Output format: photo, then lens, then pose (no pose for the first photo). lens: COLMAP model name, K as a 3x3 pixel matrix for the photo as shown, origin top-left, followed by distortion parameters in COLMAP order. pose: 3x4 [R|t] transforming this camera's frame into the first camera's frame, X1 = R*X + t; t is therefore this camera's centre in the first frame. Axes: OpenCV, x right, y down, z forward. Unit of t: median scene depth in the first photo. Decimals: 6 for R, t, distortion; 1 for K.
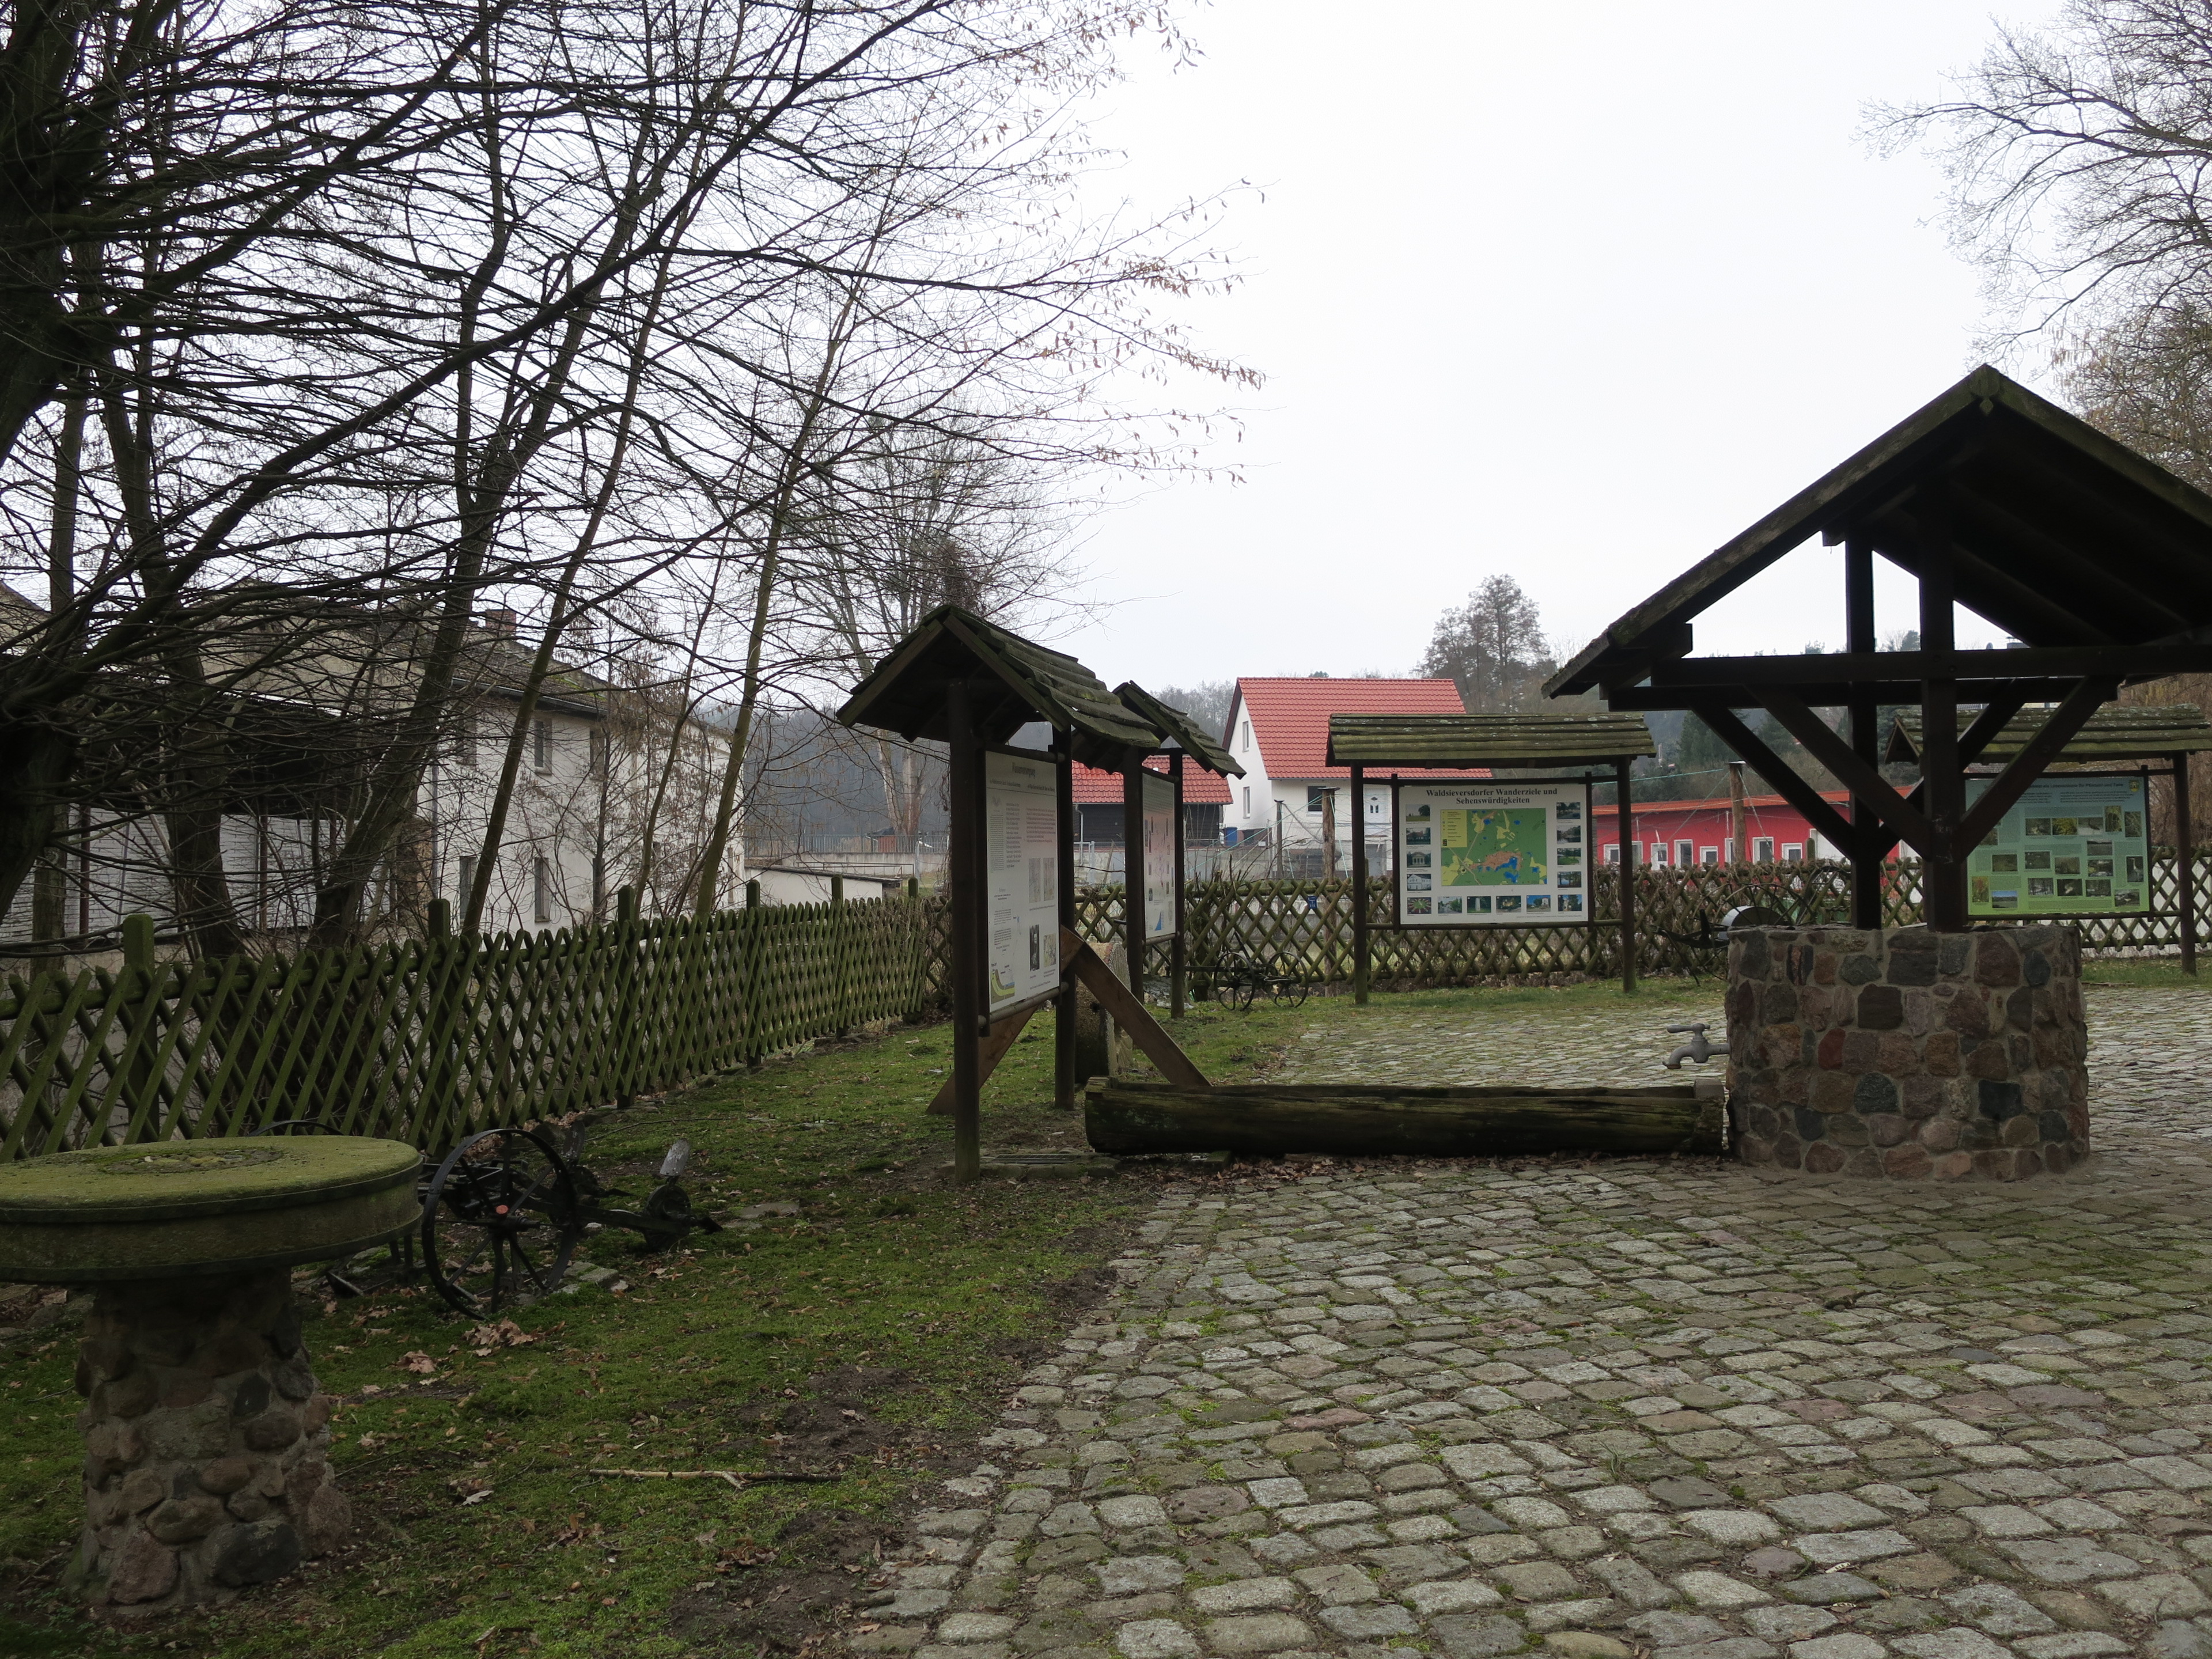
lens RADIAL K [[1912.7, 0, 1115.3], [0, 1912.7, 836.9], [0, 0, 1]] dist [-0.001540, 0.013343]
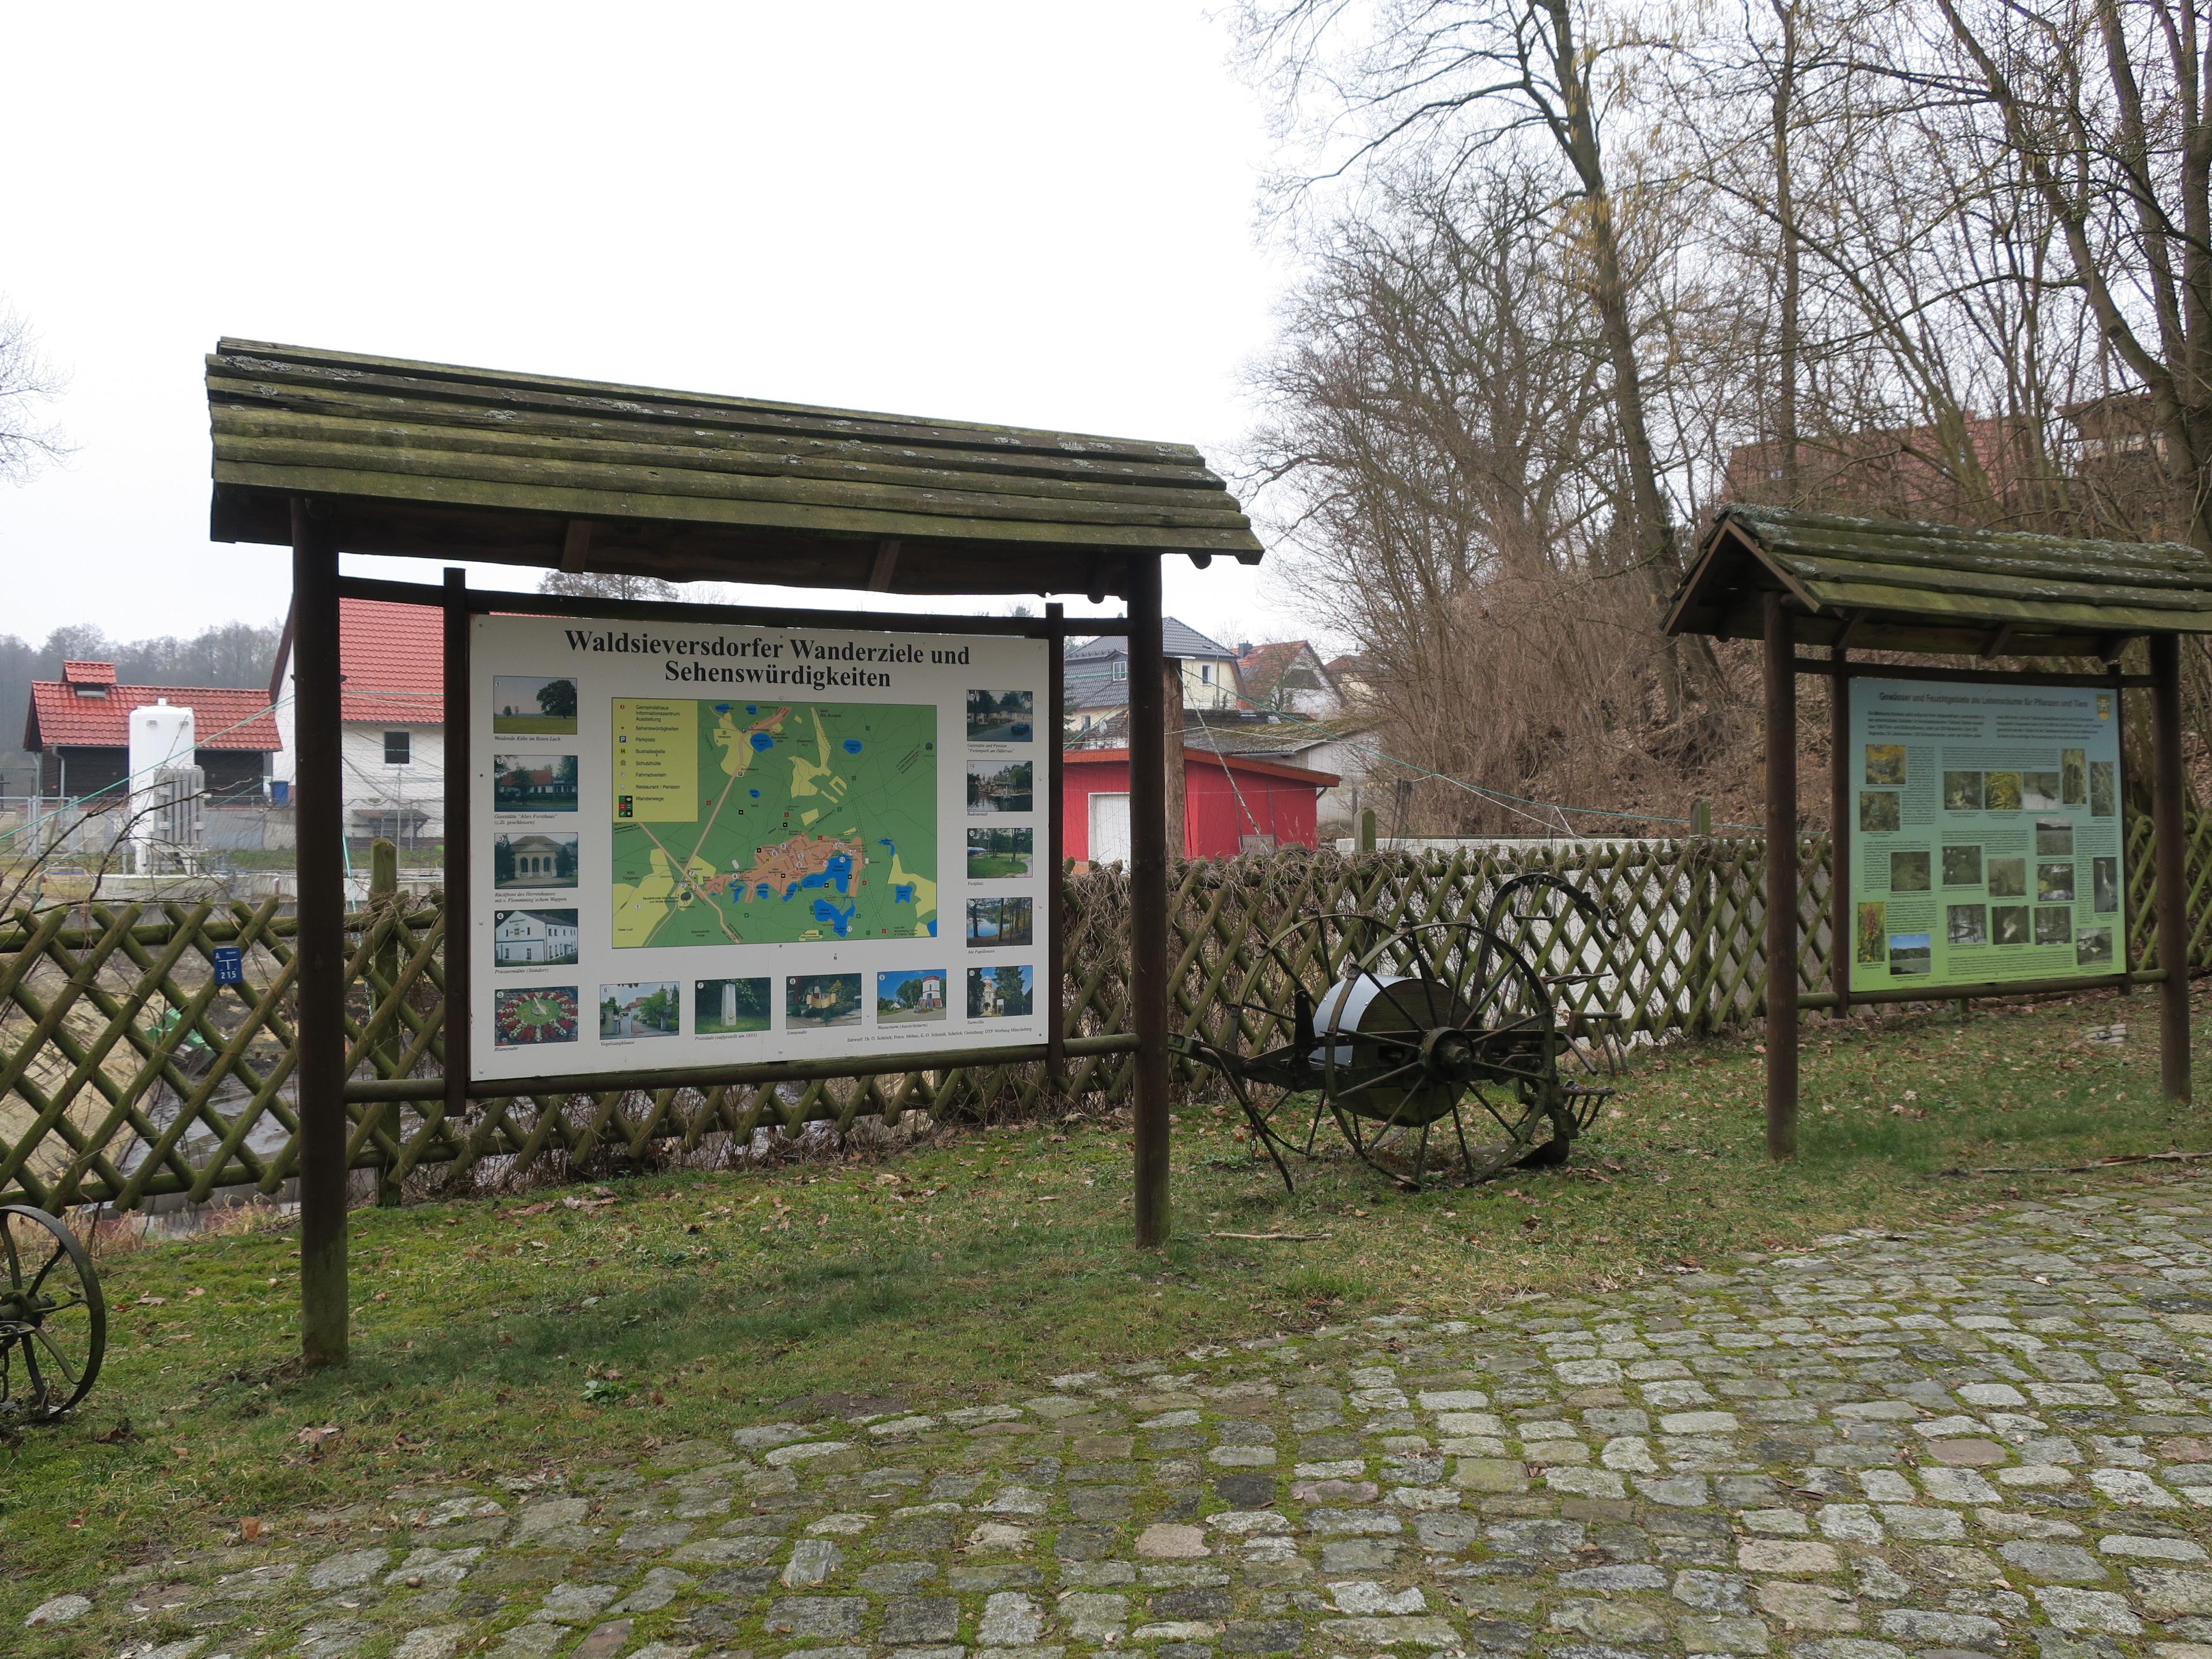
lens RADIAL K [[1912.7, 0, 1115.3], [0, 1912.7, 836.9], [0, 0, 1]] dist [-0.001540, 0.013343]
pose [[0.897661, 0.007873, 0.440617, 0.107979], [-0.016199, 0.999754, 0.015137, 0.002058], [-0.440390, -0.020726, 0.897567, 0.690941]]
